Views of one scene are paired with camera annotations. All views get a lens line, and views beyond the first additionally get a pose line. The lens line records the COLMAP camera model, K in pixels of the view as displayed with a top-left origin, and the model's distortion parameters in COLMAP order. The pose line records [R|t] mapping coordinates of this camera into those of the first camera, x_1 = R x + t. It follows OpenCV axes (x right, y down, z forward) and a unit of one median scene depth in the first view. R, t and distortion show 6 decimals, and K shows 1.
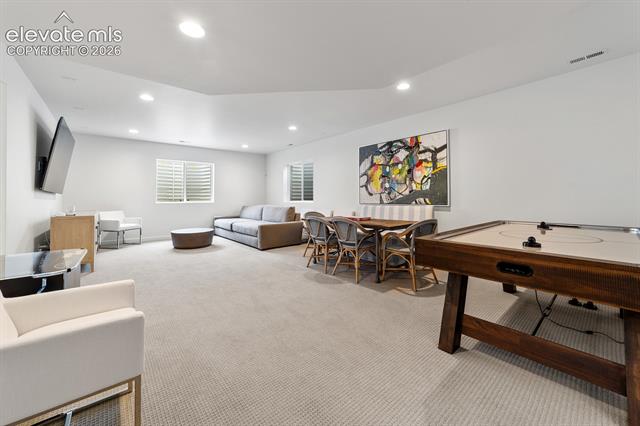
lens RADIAL K [[251.2, 0, 320.9], [0, 251.2, 193.9], [0, 0, 1]] dist [-0.001775, 0.000069]
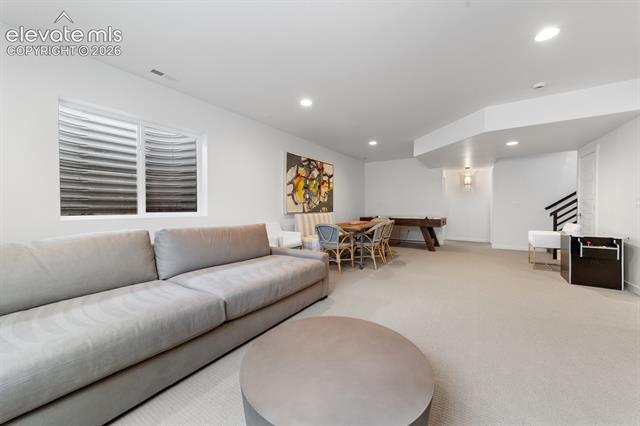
lens RADIAL K [[248.3, 0, 323.0], [0, 248.3, 206.7], [0, 0, 1]] dist [-0.001984, 0.000027]
pose [[-0.286901, 0.004942, 0.957947, -0.791337], [-0.015049, 0.999840, -0.009665, 0.022013], [-0.957842, -0.017189, -0.286781, 1.185319]]
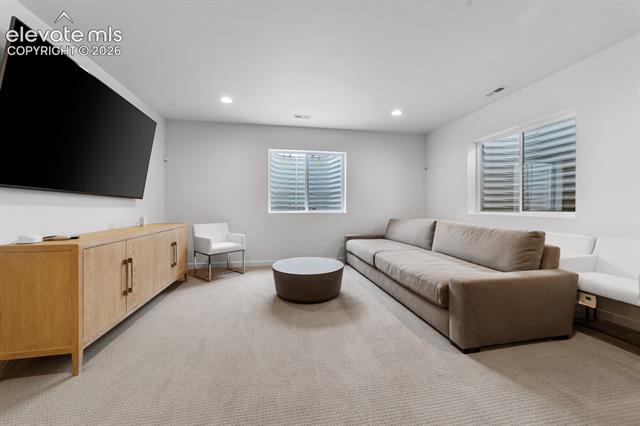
lens RADIAL K [[248.3, 0, 323.0], [0, 248.3, 206.7], [0, 0, 1]] dist [-0.001984, 0.000027]
pose [[0.868805, 0.004708, -0.495132, -0.232179], [0.003947, 0.999857, 0.016434, 0.011523], [0.495139, -0.016232, 0.868662, 0.598054]]
